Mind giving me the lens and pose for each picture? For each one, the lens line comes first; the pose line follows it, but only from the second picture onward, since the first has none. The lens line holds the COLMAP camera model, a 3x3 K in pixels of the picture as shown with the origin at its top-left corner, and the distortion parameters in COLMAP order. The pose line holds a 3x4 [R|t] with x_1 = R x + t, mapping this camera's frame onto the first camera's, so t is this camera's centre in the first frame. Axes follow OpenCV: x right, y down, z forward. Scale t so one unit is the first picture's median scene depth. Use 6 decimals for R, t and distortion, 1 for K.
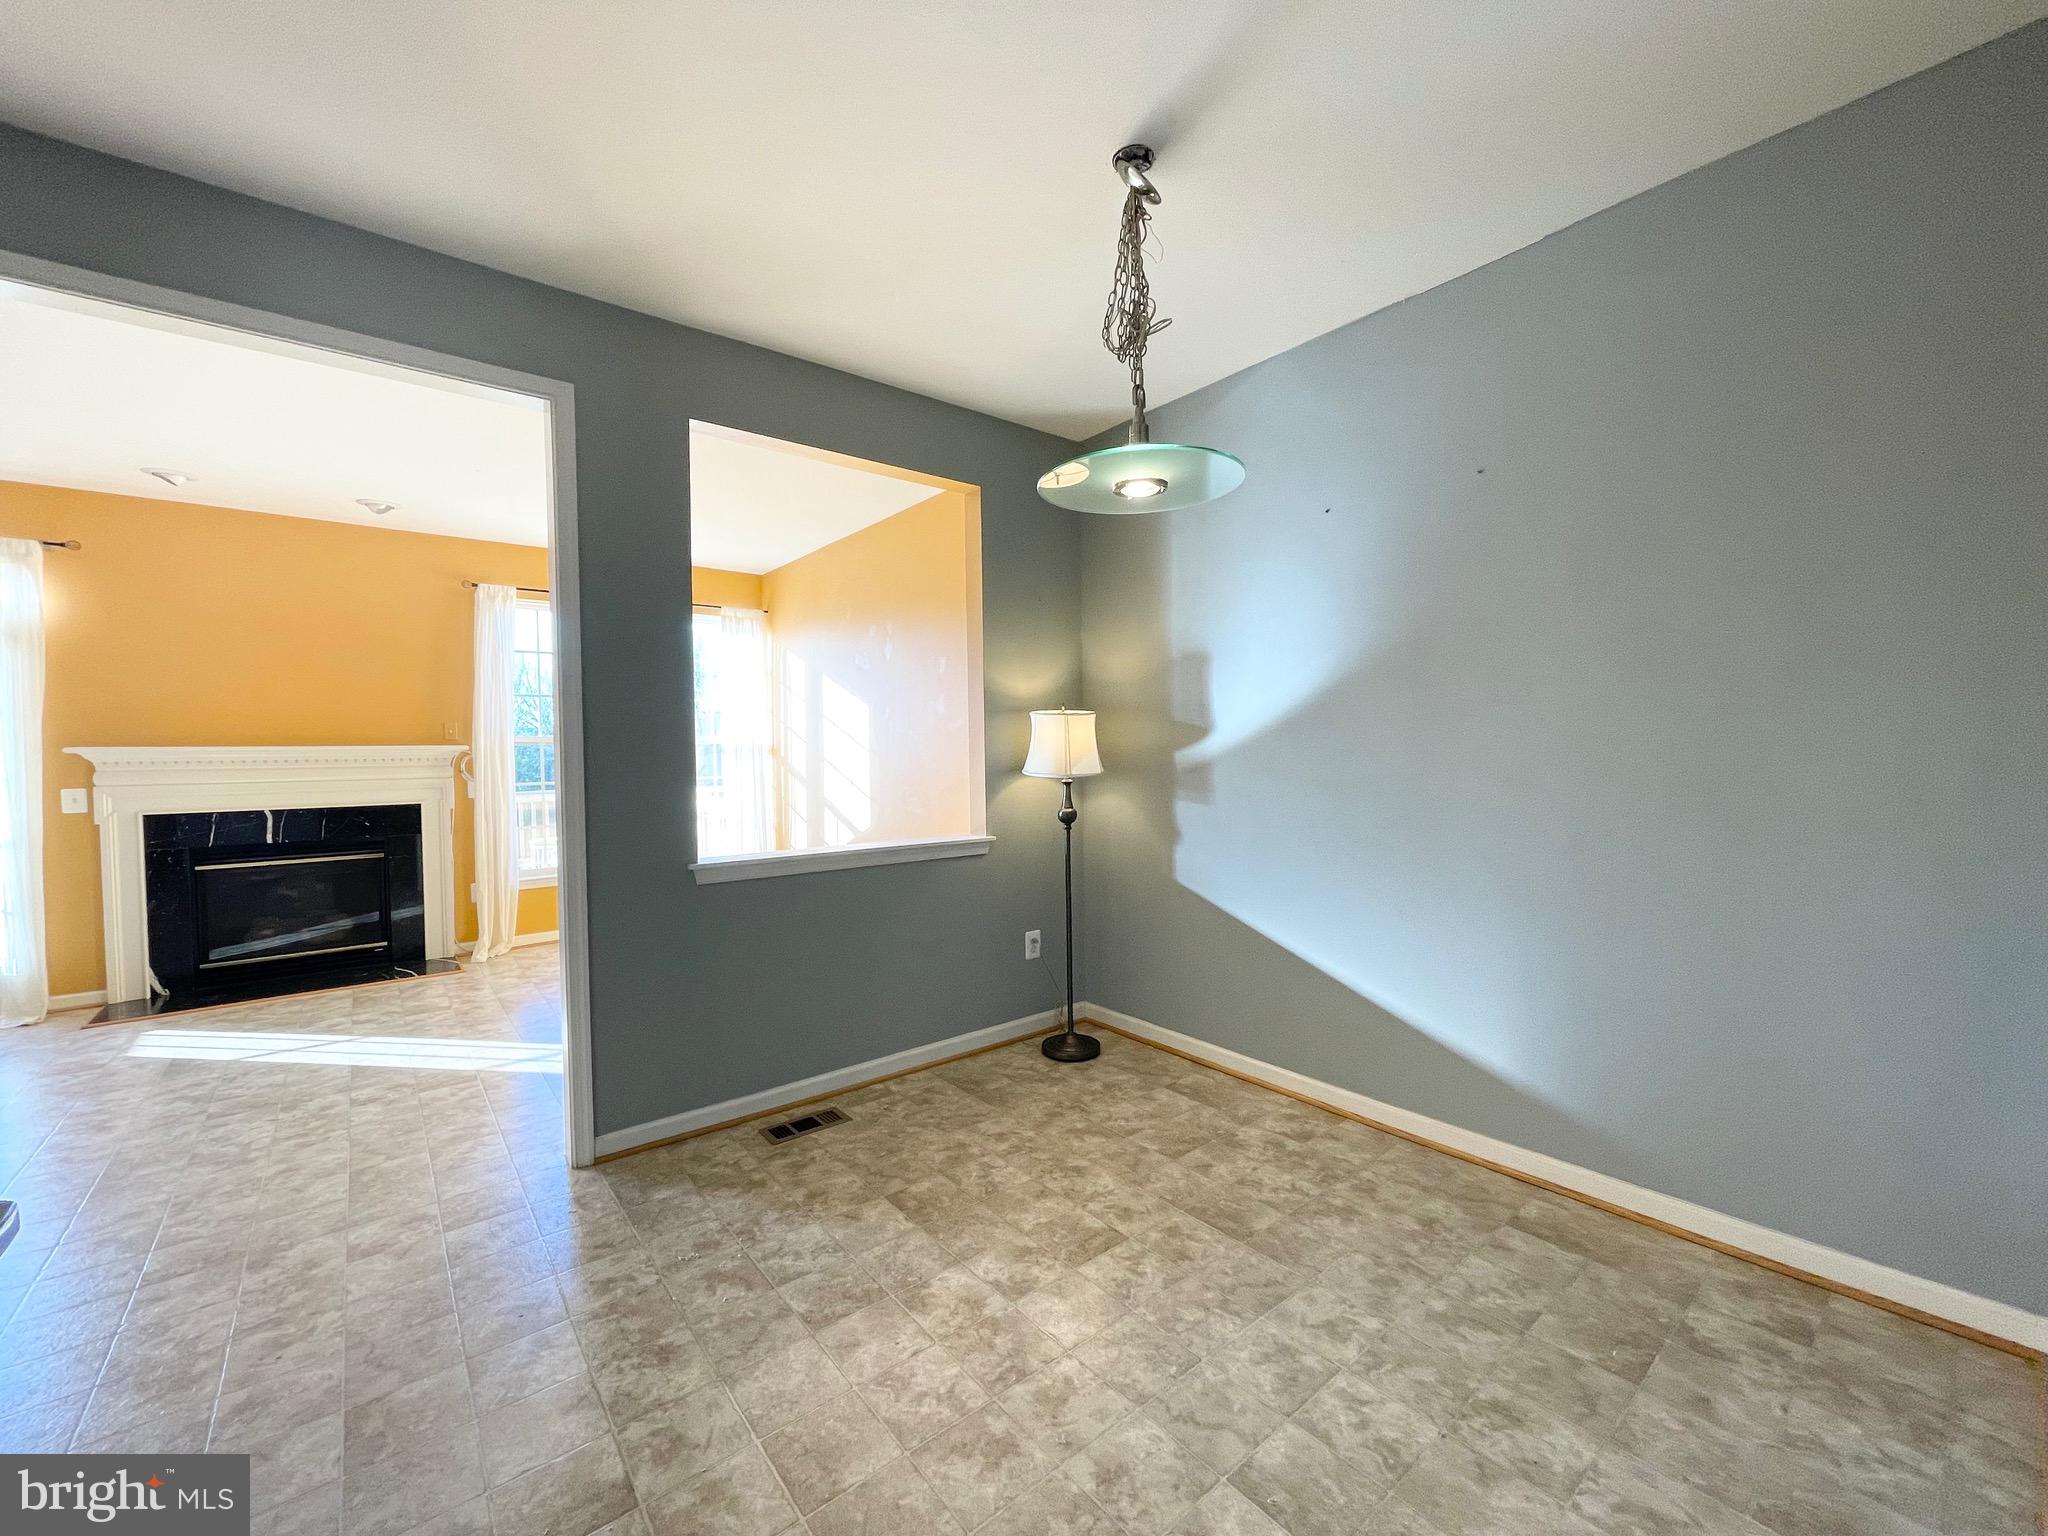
lens RADIAL K [[822.2, 0, 1031.7], [0, 822.2, 771.1], [0, 0, 1]] dist [0.001218, -0.001179]
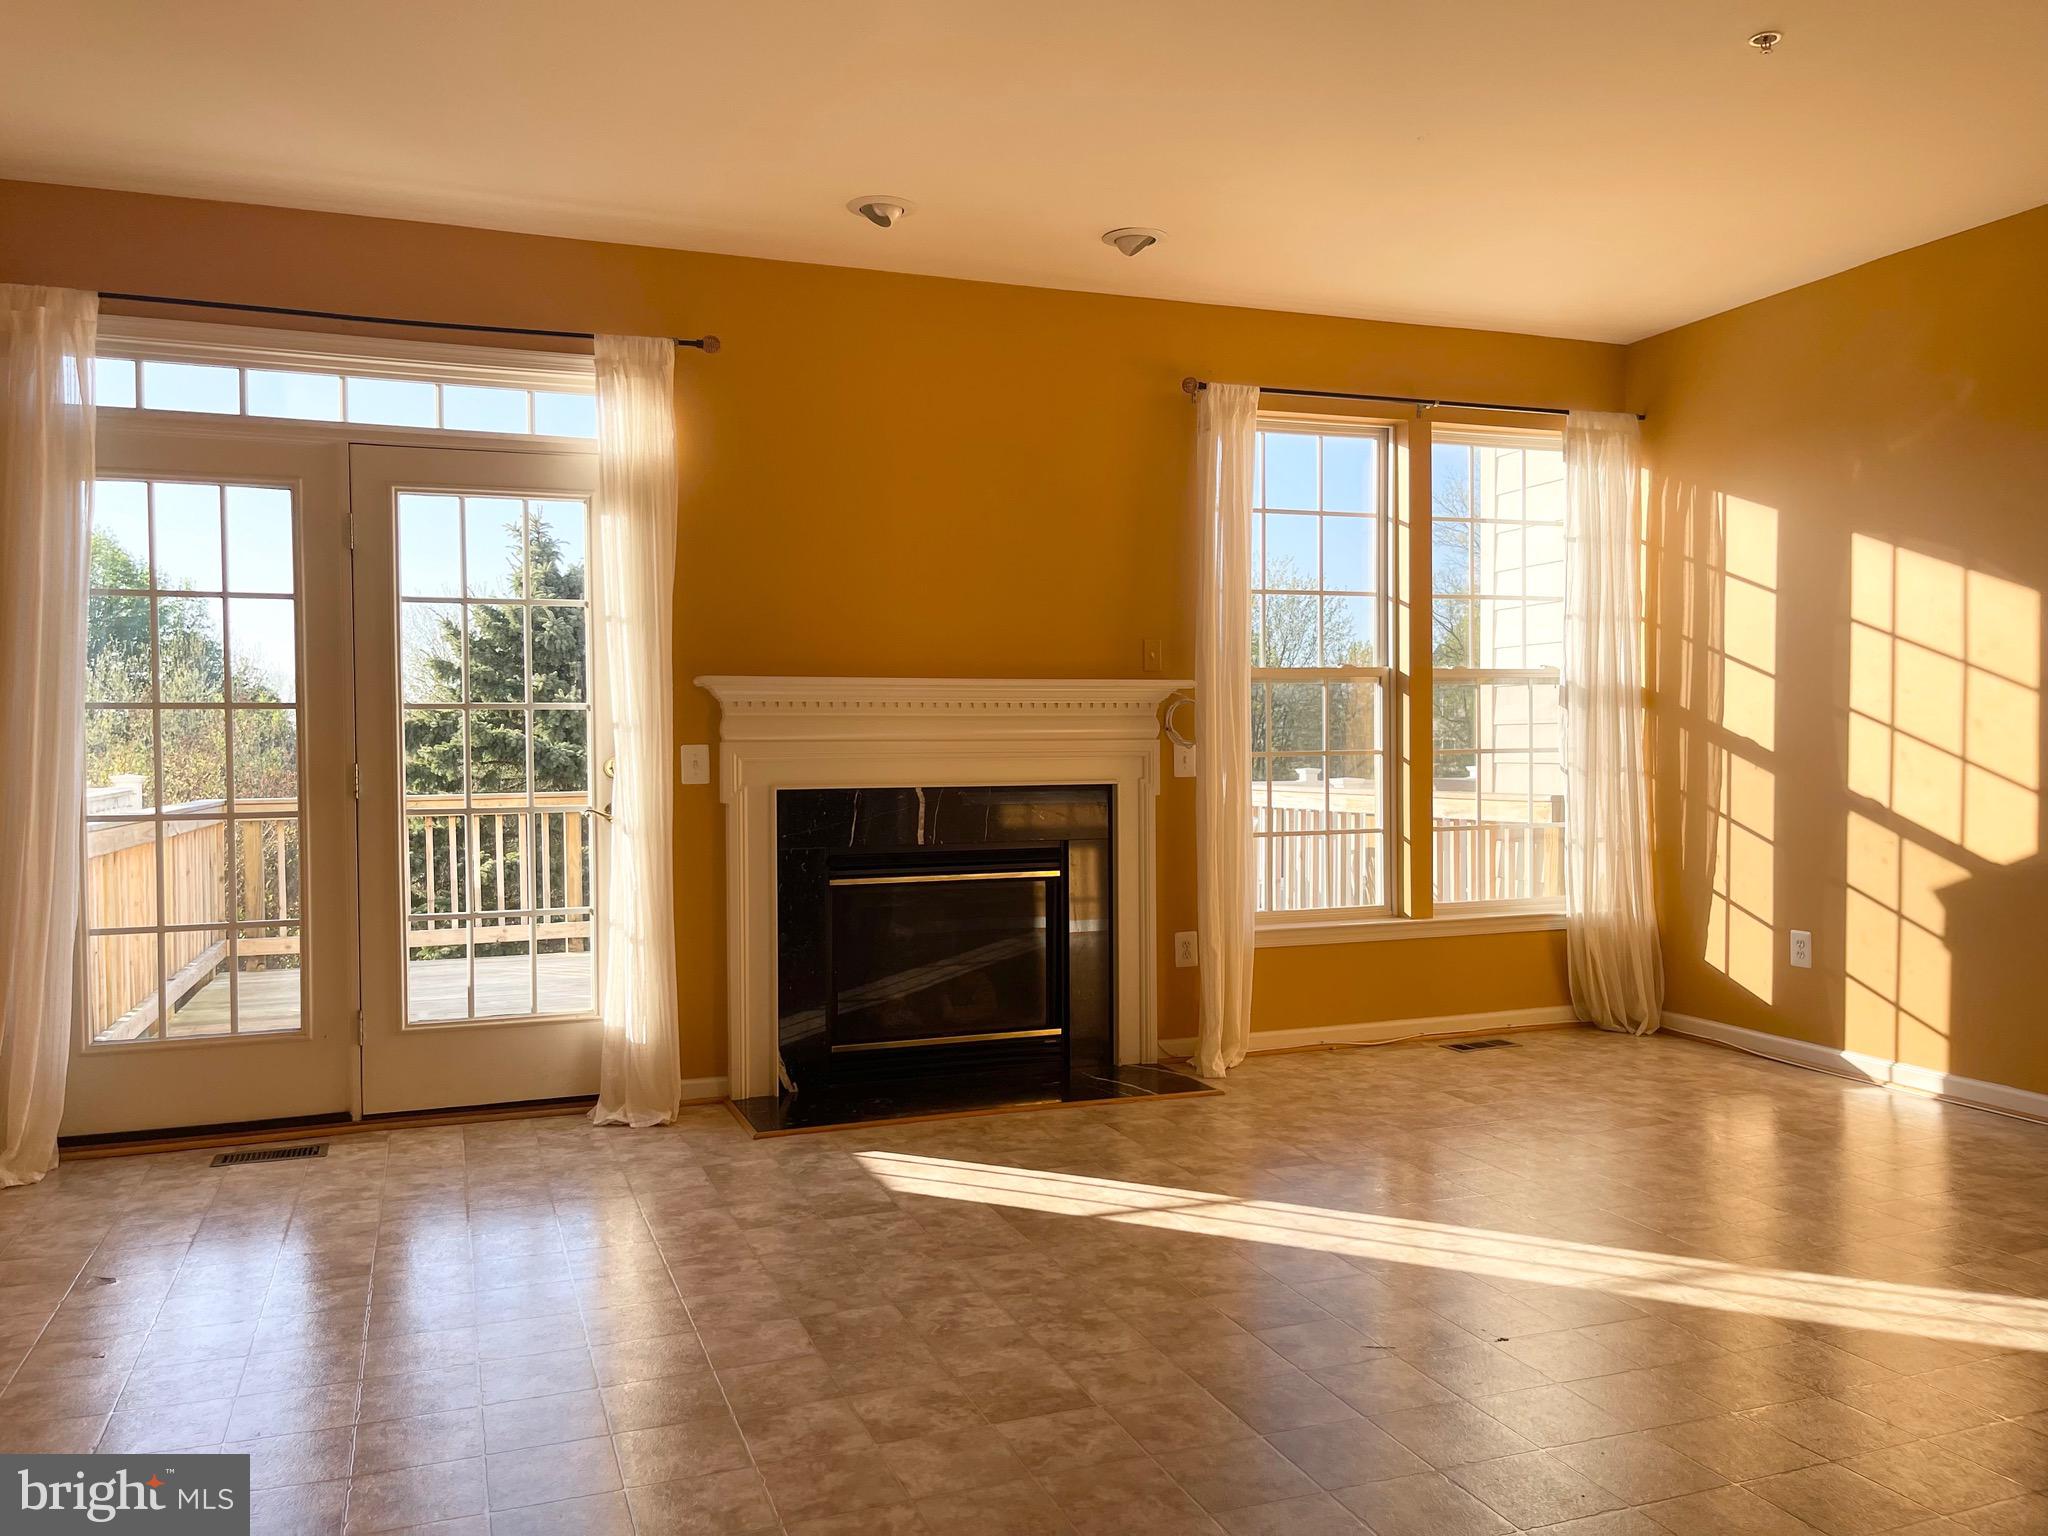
lens RADIAL K [[1549.7, 0, 1015.5], [0, 1549.7, 769.3], [0, 0, 1]] dist [0.040581, -0.034825]
pose [[0.944504, 0.011348, -0.328303, -0.535109], [-0.013333, 0.999904, -0.003796, 0.039803], [0.328228, 0.007962, 0.944565, -0.015403]]
